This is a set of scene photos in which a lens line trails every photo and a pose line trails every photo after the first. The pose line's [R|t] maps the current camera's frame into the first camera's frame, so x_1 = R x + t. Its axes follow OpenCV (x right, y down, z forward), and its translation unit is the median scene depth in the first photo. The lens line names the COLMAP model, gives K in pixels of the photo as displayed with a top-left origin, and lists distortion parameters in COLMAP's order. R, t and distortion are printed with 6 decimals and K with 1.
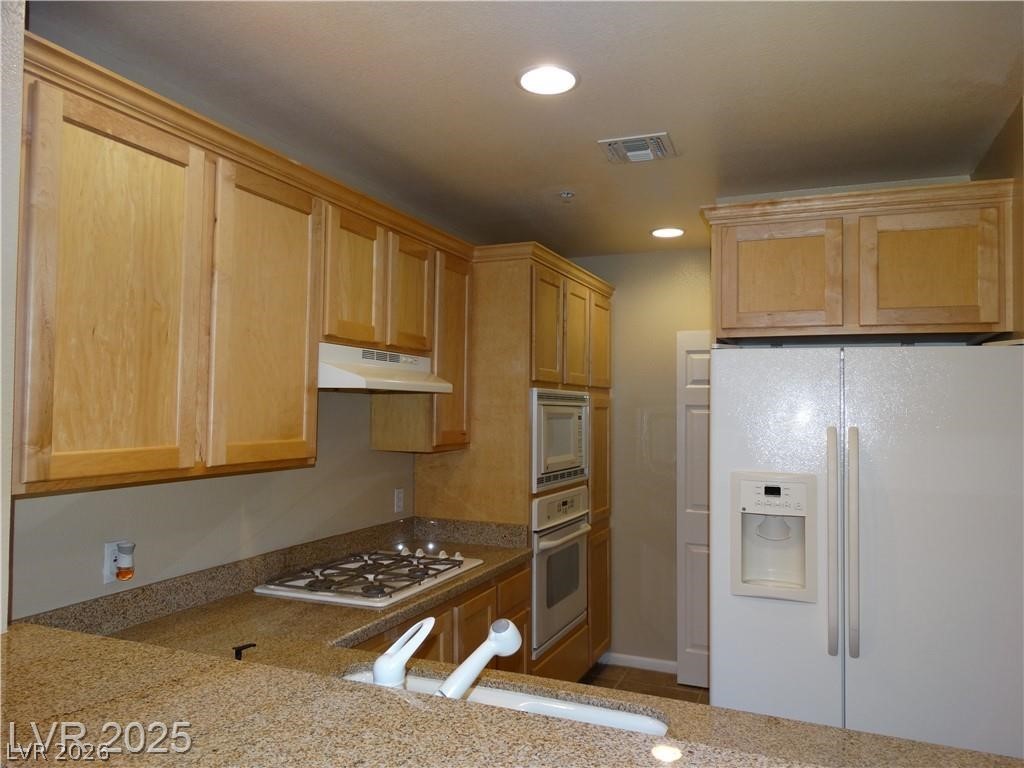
lens RADIAL K [[731.9, 0, 518.1], [0, 731.9, 383.2], [0, 0, 1]] dist [0.014290, 0.001050]
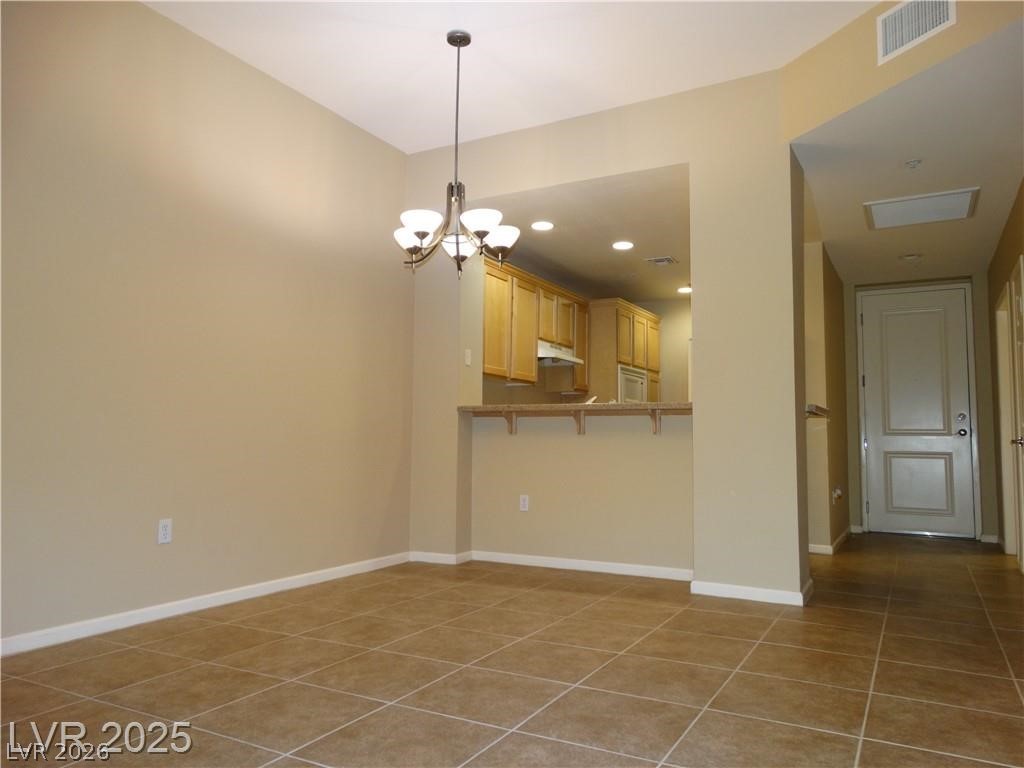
lens RADIAL K [[731.9, 0, 518.1], [0, 731.9, 383.2], [0, 0, 1]] dist [0.014290, 0.001050]
pose [[0.993951, -0.011332, -0.109238, -0.052533], [0.005947, 0.998757, -0.049498, 0.228348], [0.109663, 0.048549, 0.992782, -1.614934]]
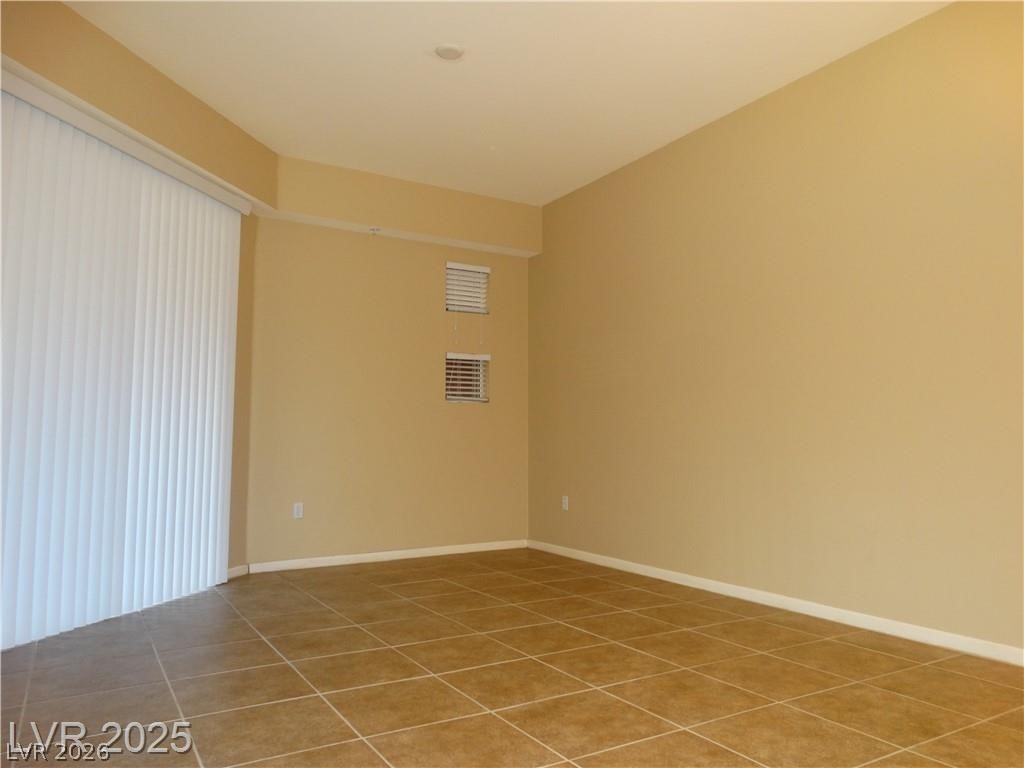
lens RADIAL K [[731.9, 0, 518.1], [0, 731.9, 383.2], [0, 0, 1]] dist [0.014290, 0.001050]
pose [[-0.592767, -0.076189, -0.801762, 0.522984], [0.018607, 0.993954, -0.108209, 0.252496], [0.805159, -0.079061, -0.587765, -0.391022]]
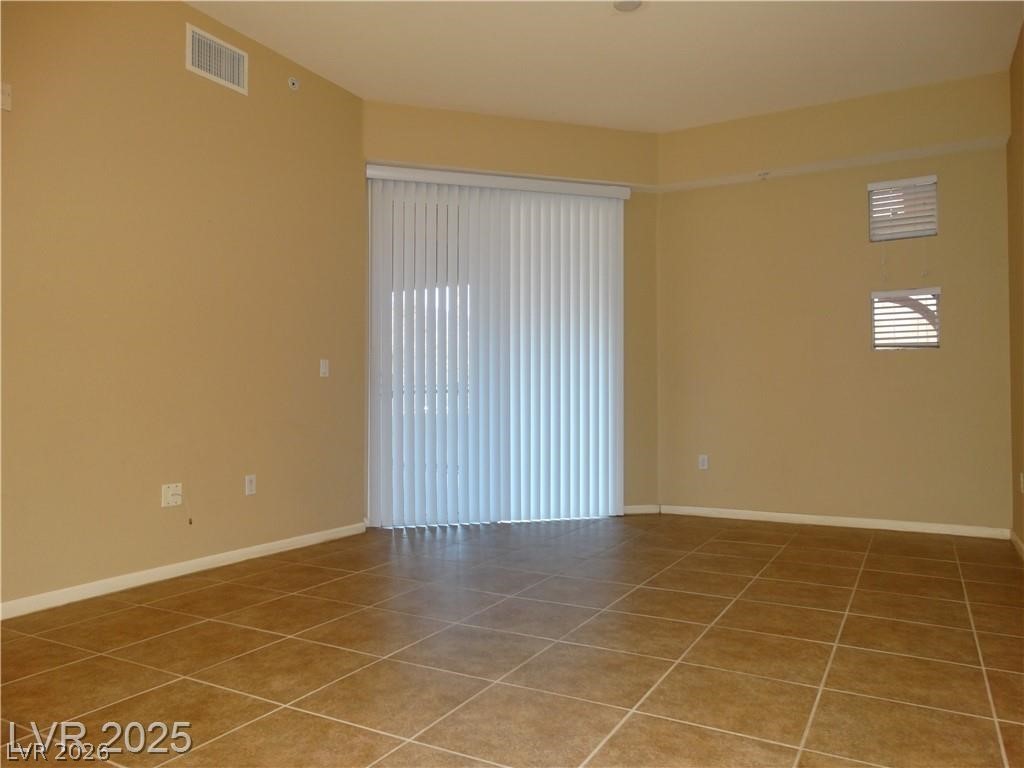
lens RADIAL K [[731.9, 0, 518.1], [0, 731.9, 383.2], [0, 0, 1]] dist [0.014290, 0.001050]
pose [[-0.994069, -0.010477, 0.108249, -0.527299], [-0.016377, 0.998420, -0.053759, 0.265926], [-0.107514, -0.055213, -0.992669, 0.140043]]
